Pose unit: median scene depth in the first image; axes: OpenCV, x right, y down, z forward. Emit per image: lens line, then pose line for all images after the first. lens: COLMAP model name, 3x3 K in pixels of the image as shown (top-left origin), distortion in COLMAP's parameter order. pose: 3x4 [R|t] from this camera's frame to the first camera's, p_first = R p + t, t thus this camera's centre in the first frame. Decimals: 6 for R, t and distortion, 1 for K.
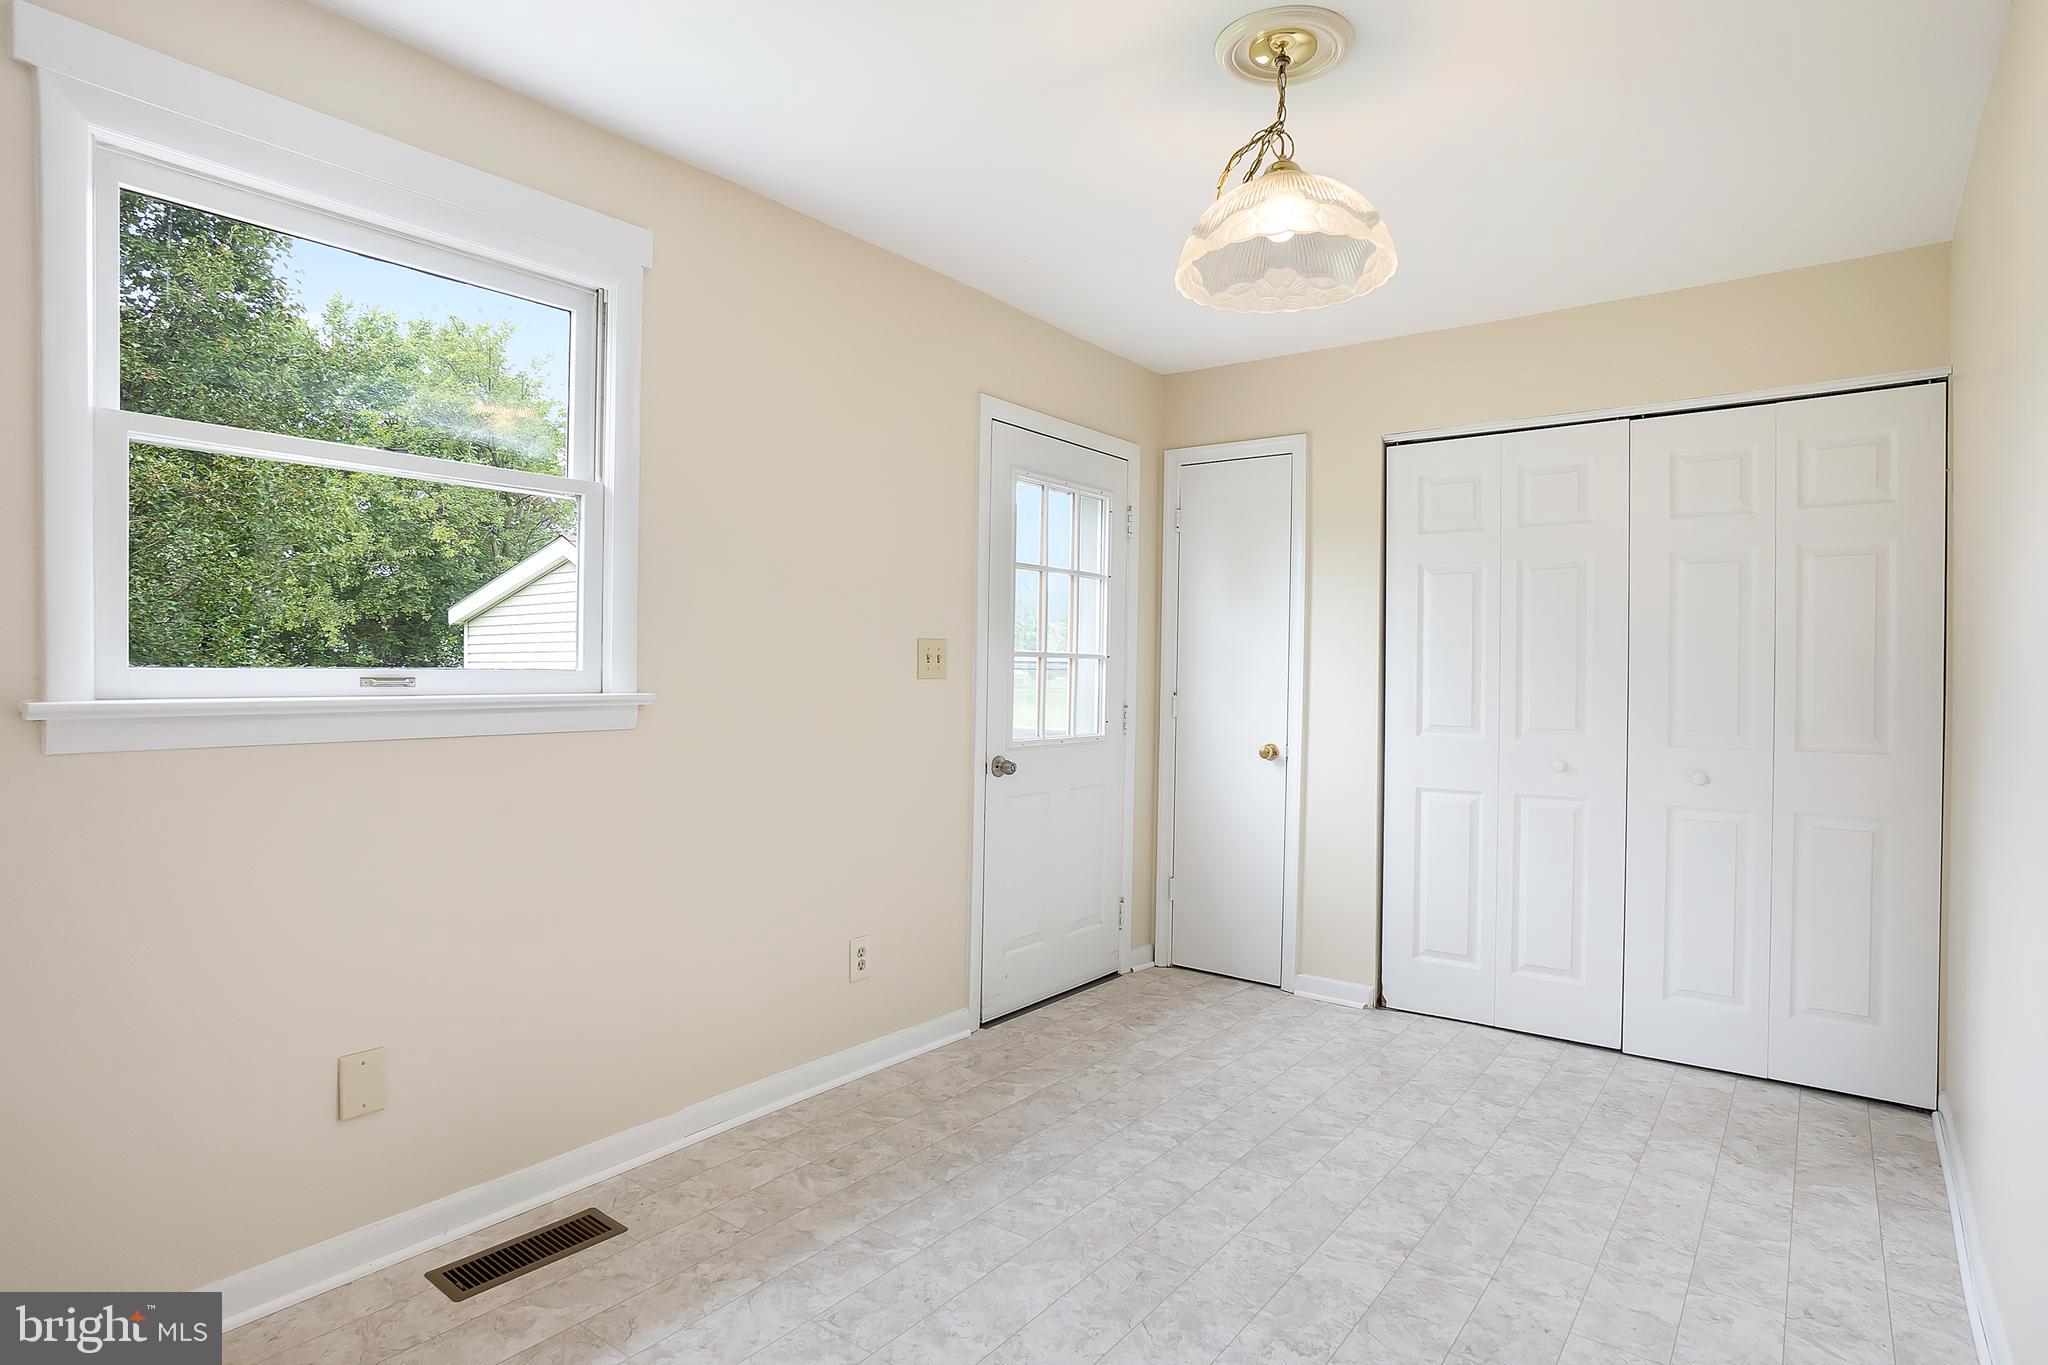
lens RADIAL K [[1085.6, 0, 1035.9], [0, 1085.6, 685.8], [0, 0, 1]] dist [-0.020868, 0.002315]
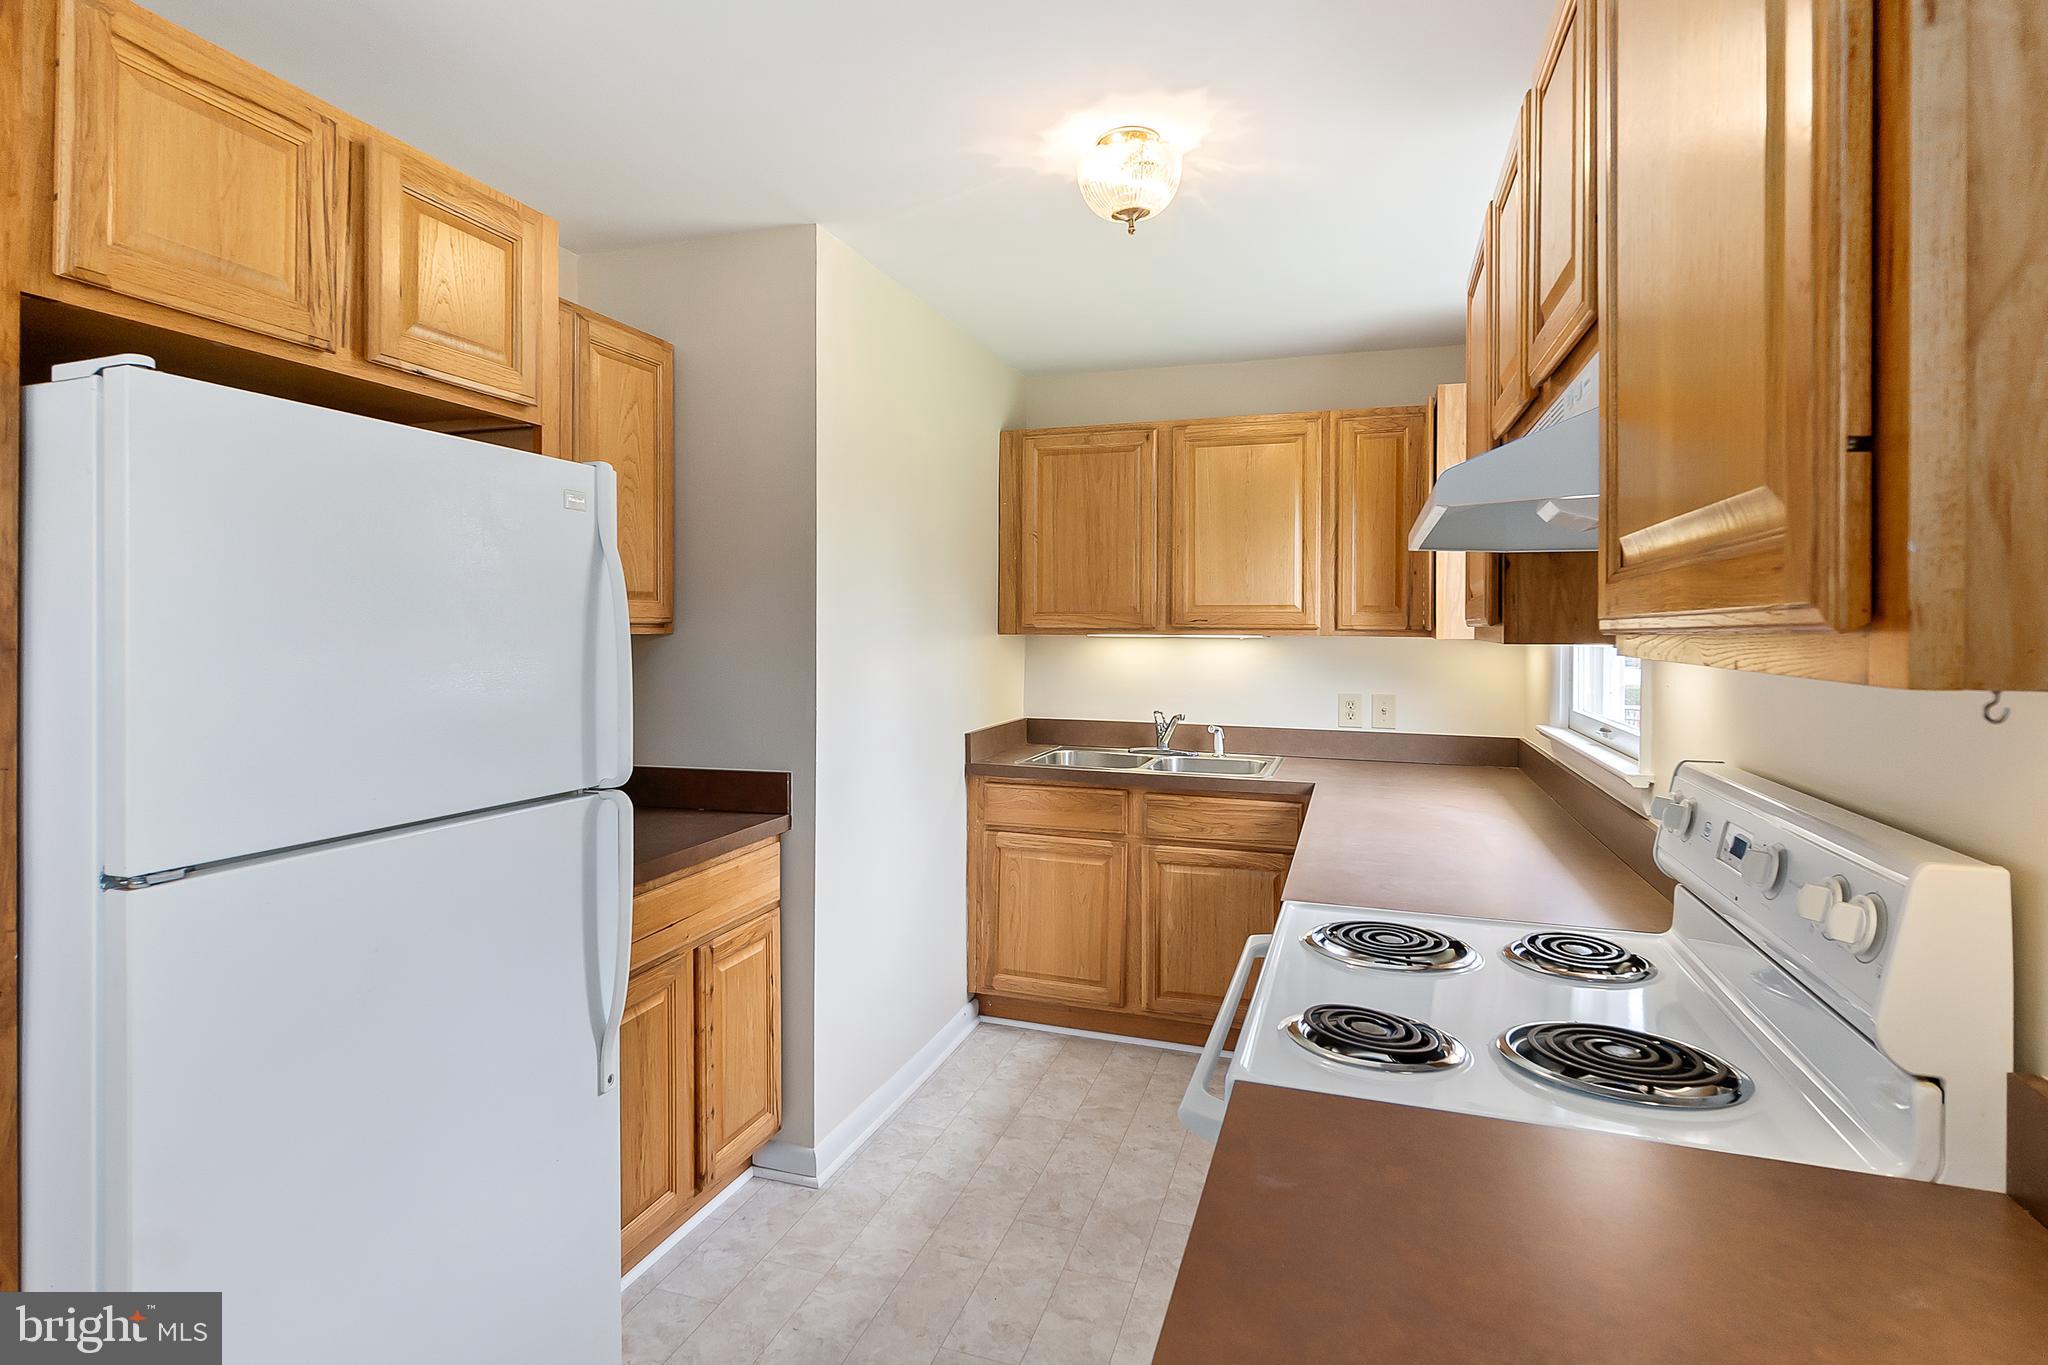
lens RADIAL K [[1045.2, 0, 989.2], [0, 1045.2, 634.7], [0, 0, 1]] dist [-0.010524, 0.002391]
pose [[-0.952835, -0.028246, -0.302173, 0.516719], [-0.031696, 0.999476, 0.006518, -0.057340], [0.301830, 0.015788, -0.953231, 1.441627]]
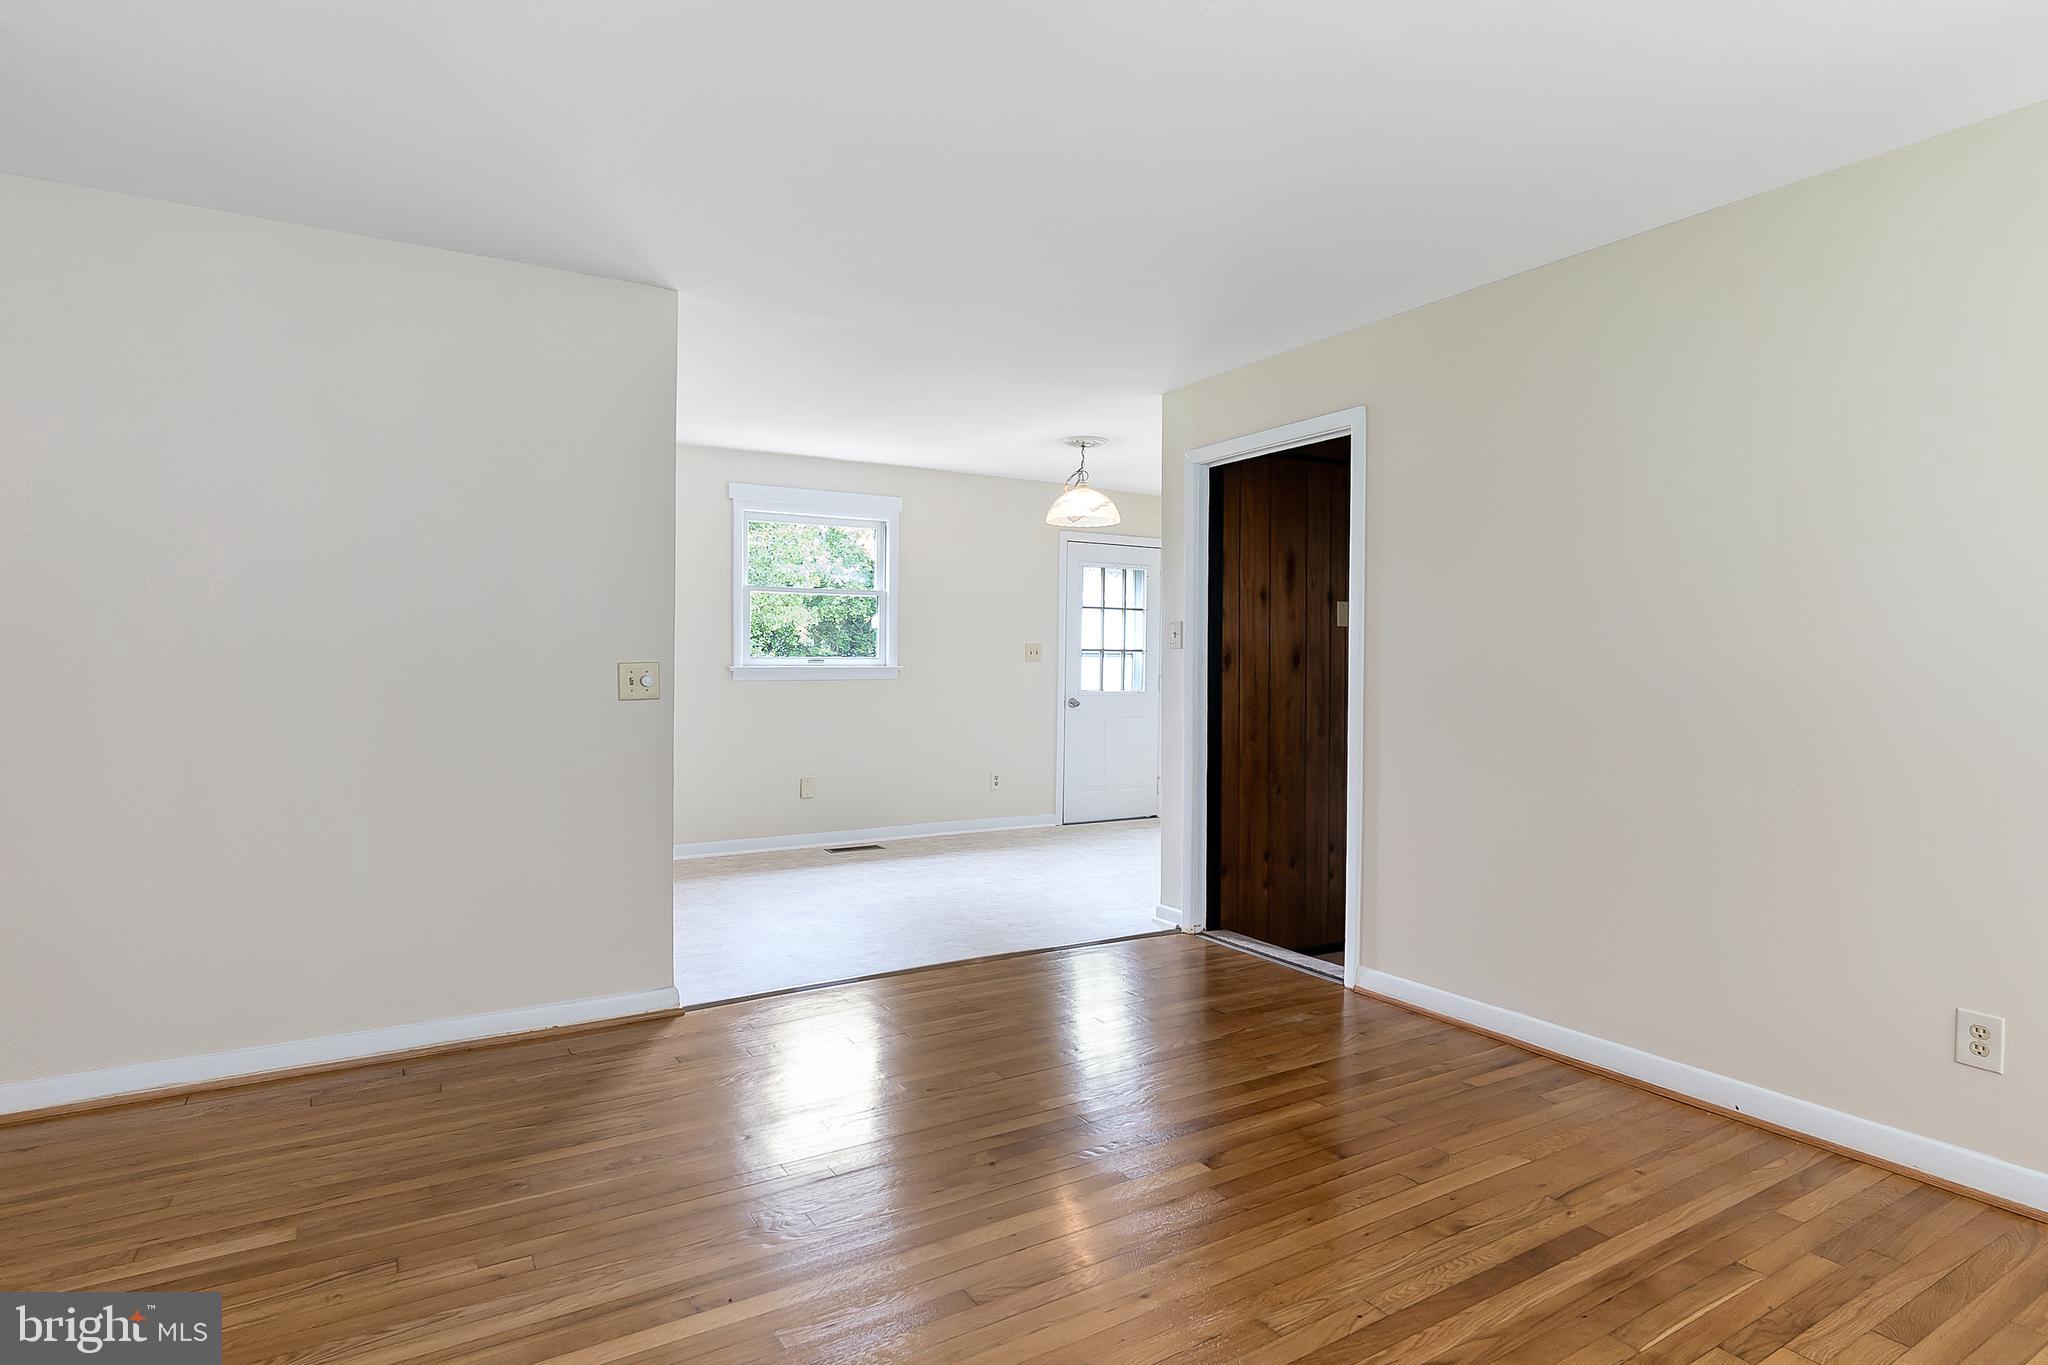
lens RADIAL K [[1085.6, 0, 1028.6], [0, 1085.6, 671.5], [0, 0, 1]] dist [-0.020868, 0.002315]
pose [[0.930940, 0.000365, -0.365172, 0.620403], [-0.001648, 0.999994, -0.003203, 0.018505], [0.365168, 0.003584, 0.930935, -0.945011]]
